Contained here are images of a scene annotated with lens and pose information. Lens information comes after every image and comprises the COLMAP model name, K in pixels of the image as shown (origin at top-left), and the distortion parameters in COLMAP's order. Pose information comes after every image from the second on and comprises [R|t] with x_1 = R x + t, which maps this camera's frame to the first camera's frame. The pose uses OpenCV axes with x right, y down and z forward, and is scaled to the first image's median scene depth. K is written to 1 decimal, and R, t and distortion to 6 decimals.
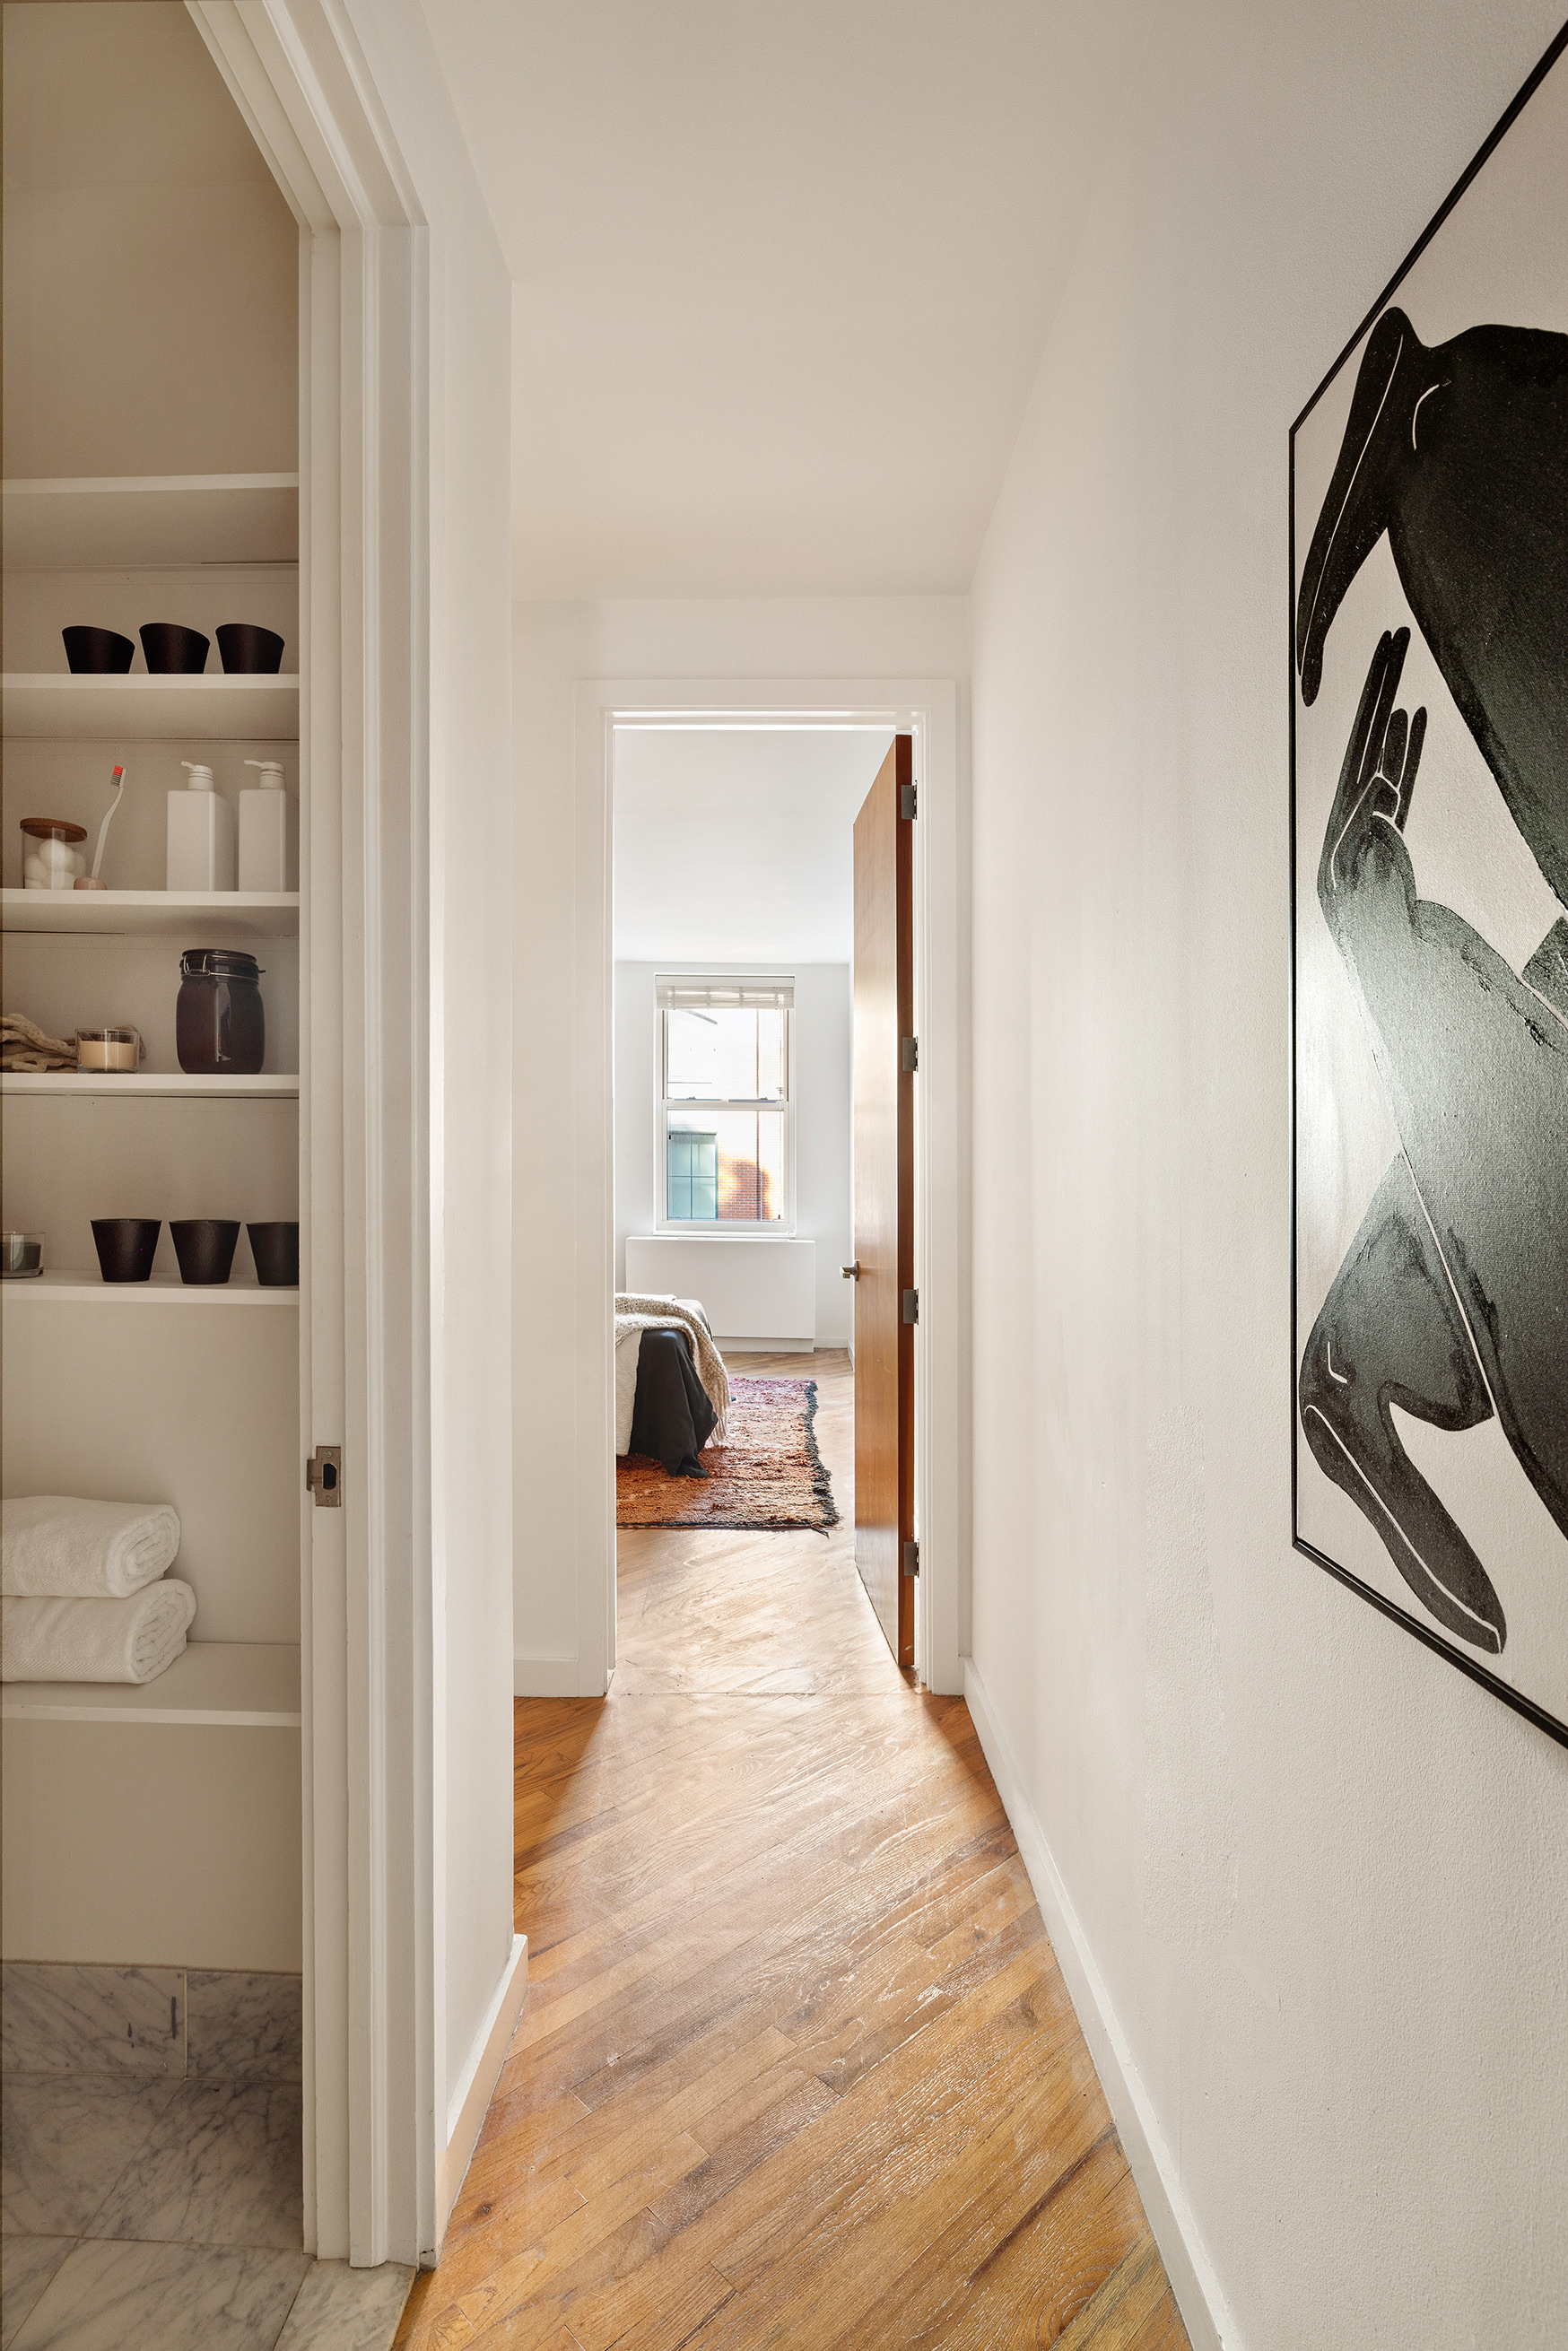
lens RADIAL K [[1212.8, 0, 780.8], [0, 1212.8, 1177.0], [0, 0, 1]] dist [0.000052, 0.000000]
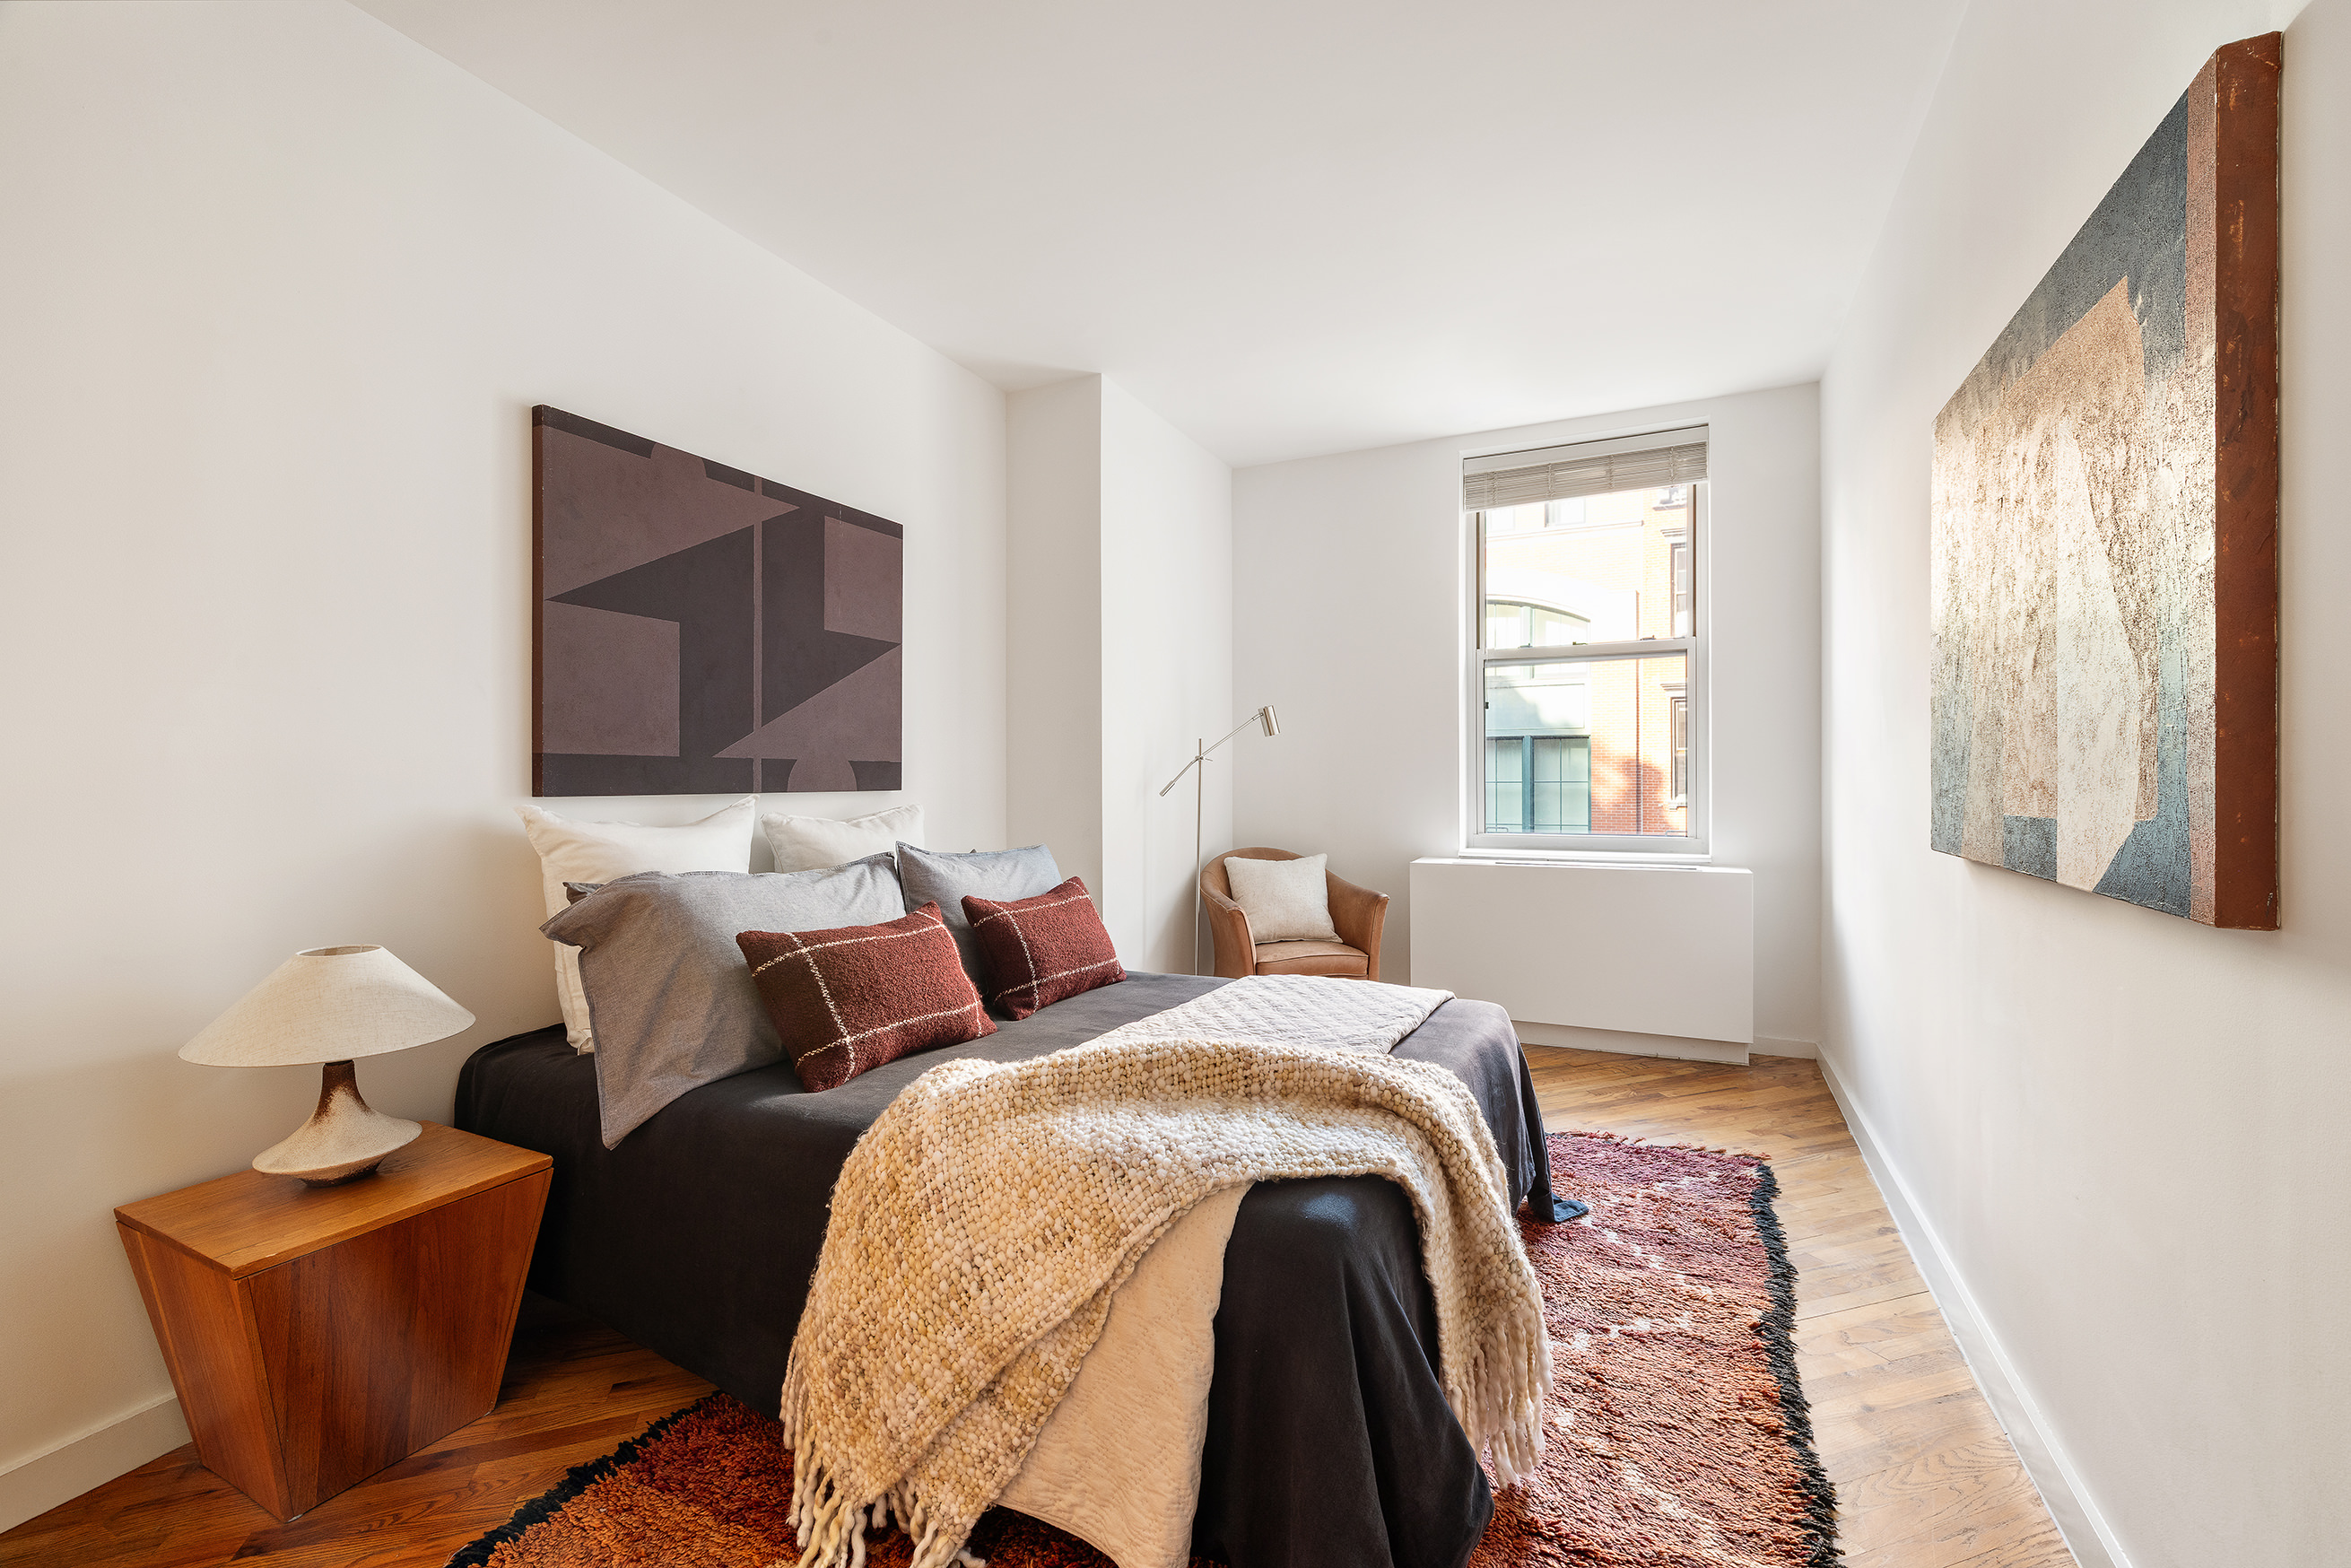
lens RADIAL K [[998.5, 0, 1170.0], [0, 998.5, 774.2], [0, 0, 1]] dist [0.001814, 0.000257]
pose [[0.894326, -0.004212, -0.447395, -0.006180], [0.002917, 0.999989, -0.003585, 0.008249], [0.447405, 0.001901, 0.894329, 0.464417]]
